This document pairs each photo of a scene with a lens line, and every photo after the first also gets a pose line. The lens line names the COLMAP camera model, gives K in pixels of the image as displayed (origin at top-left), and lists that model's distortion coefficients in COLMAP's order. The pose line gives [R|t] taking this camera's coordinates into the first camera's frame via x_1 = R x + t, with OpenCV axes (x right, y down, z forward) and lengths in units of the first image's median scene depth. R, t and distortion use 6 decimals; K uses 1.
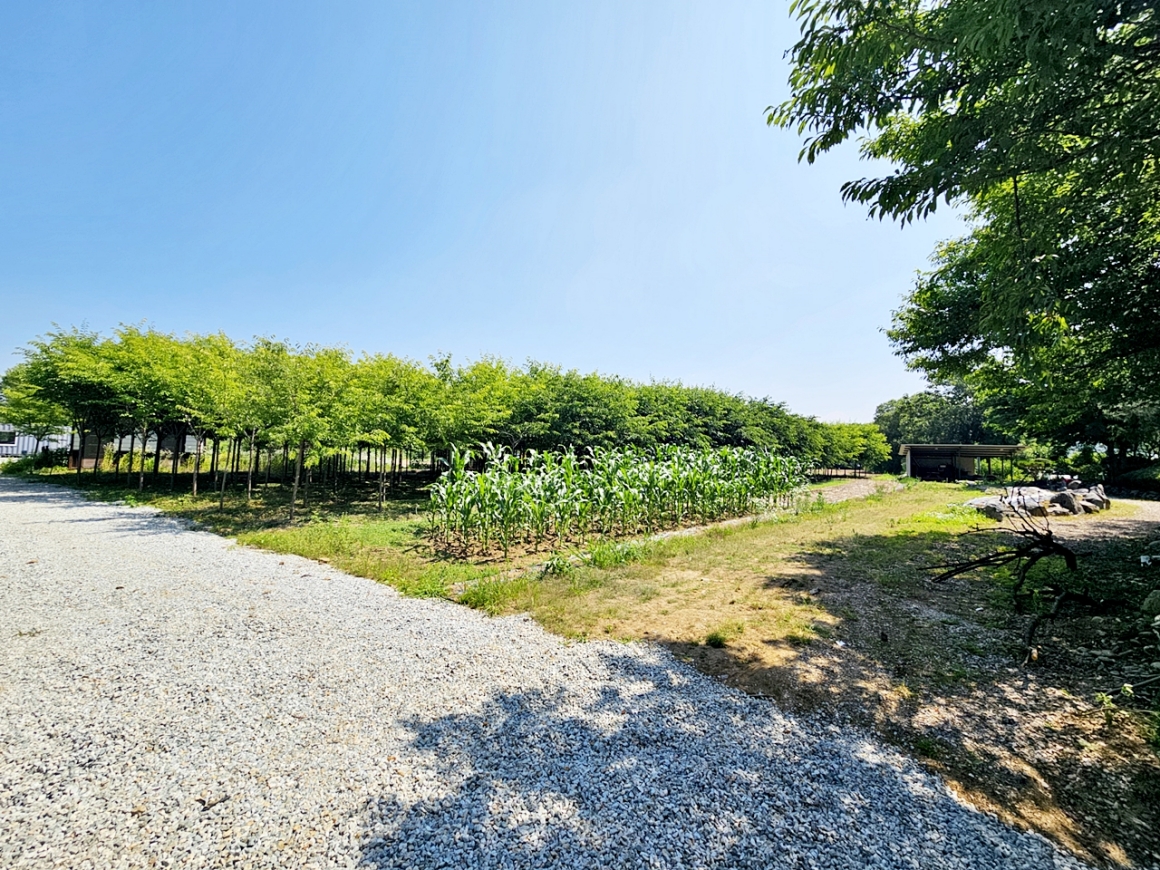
lens RADIAL K [[476.1, 0, 580.0], [0, 476.1, 435.0], [0, 0, 1]] dist [-0.000731, 0.001375]
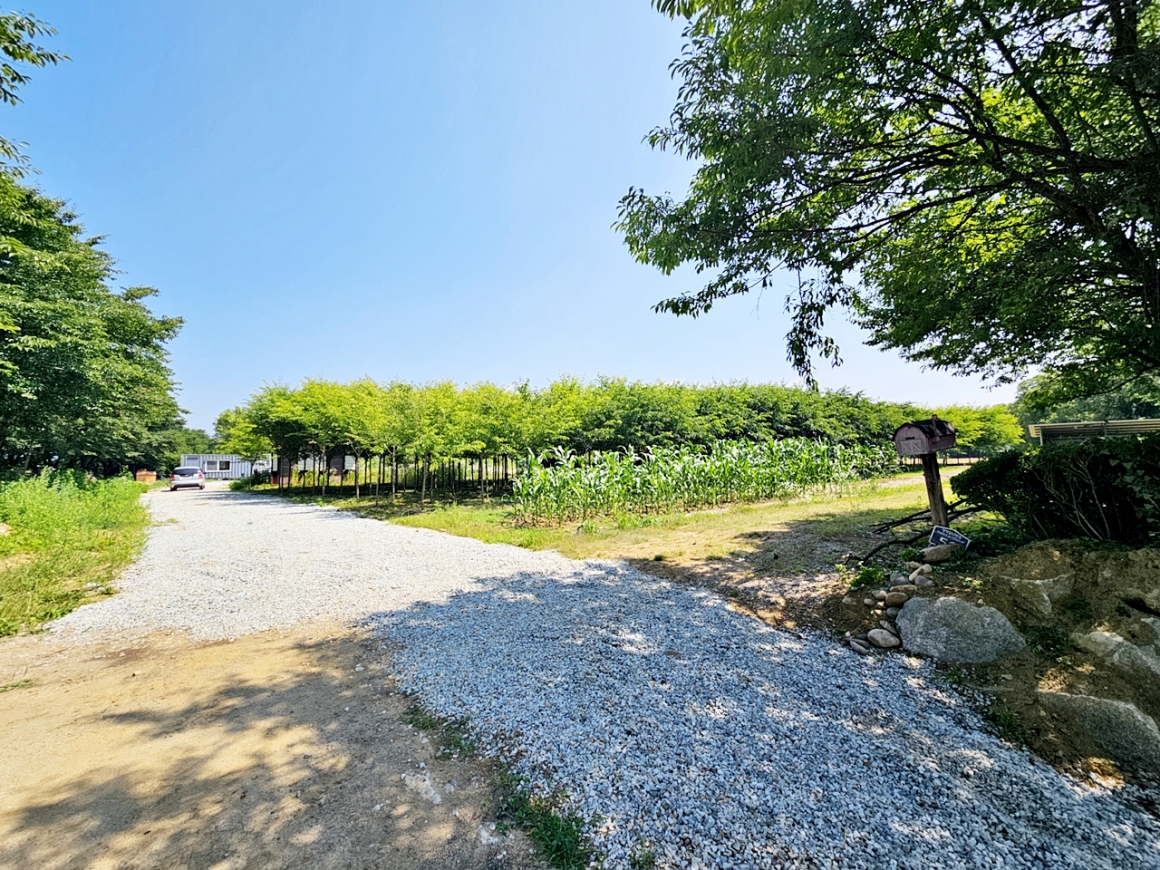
lens RADIAL K [[476.1, 0, 580.0], [0, 476.1, 435.0], [0, 0, 1]] dist [-0.000731, 0.001375]
pose [[0.973672, -0.061949, -0.219376, 0.118359], [0.059563, 0.998072, -0.017479, 0.008106], [0.220035, 0.003952, 0.975484, -0.188201]]
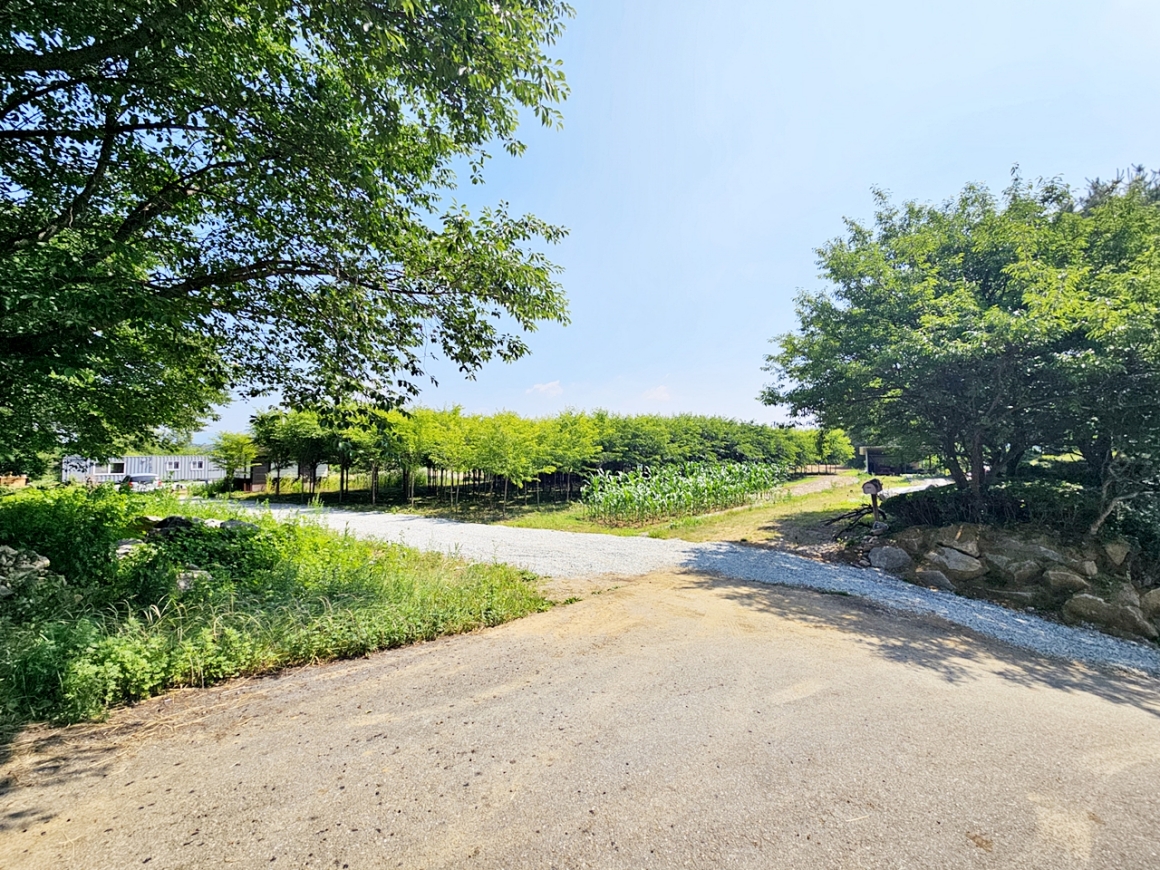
lens RADIAL K [[476.1, 0, 580.0], [0, 476.1, 435.0], [0, 0, 1]] dist [-0.000731, 0.001375]
pose [[0.998981, -0.036397, 0.026695, -0.257938], [0.036535, 0.999321, -0.004671, -0.088408], [-0.026507, 0.005641, 0.999633, -0.642418]]
